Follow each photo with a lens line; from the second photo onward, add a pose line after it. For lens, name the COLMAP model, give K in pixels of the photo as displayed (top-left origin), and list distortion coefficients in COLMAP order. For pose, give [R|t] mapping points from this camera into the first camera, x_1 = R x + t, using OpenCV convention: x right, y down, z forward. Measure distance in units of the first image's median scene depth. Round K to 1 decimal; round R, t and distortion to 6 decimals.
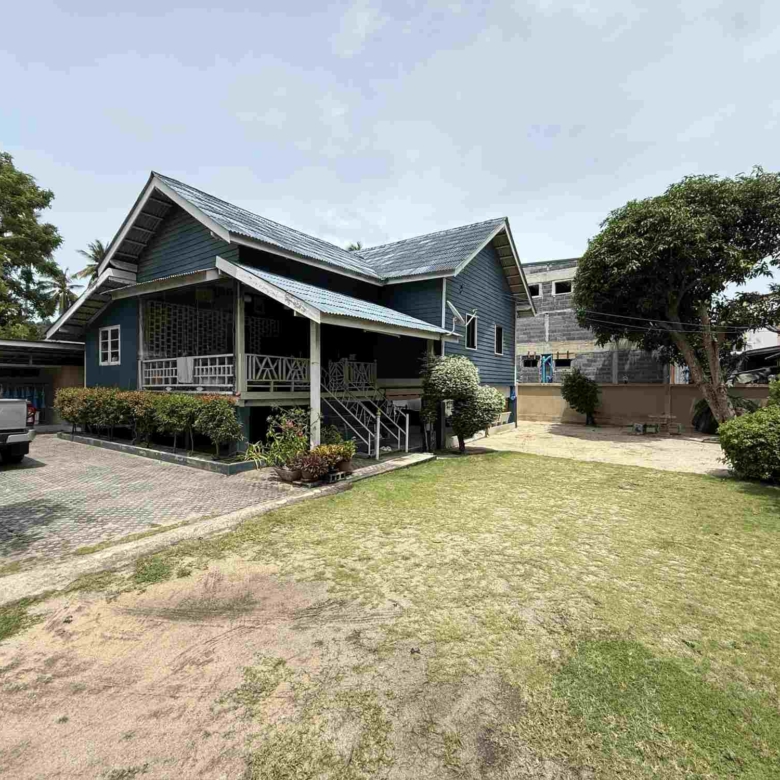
lens RADIAL K [[412.7, 0, 390.0], [0, 412.7, 388.5], [0, 0, 1]] dist [-0.002854, 0.000406]
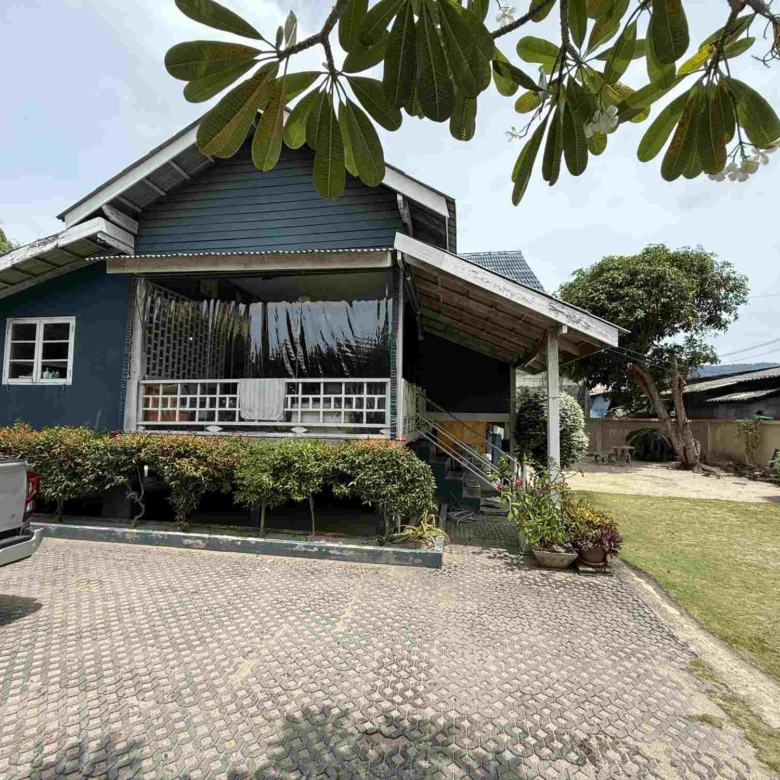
lens RADIAL K [[412.7, 0, 387.0], [0, 412.7, 390.9], [0, 0, 1]] dist [-0.002854, 0.000406]
pose [[0.908349, 0.032389, 0.416957, -0.601543], [-0.006835, 0.998013, -0.062635, -0.020094], [-0.418157, 0.054044, 0.906766, 0.356223]]
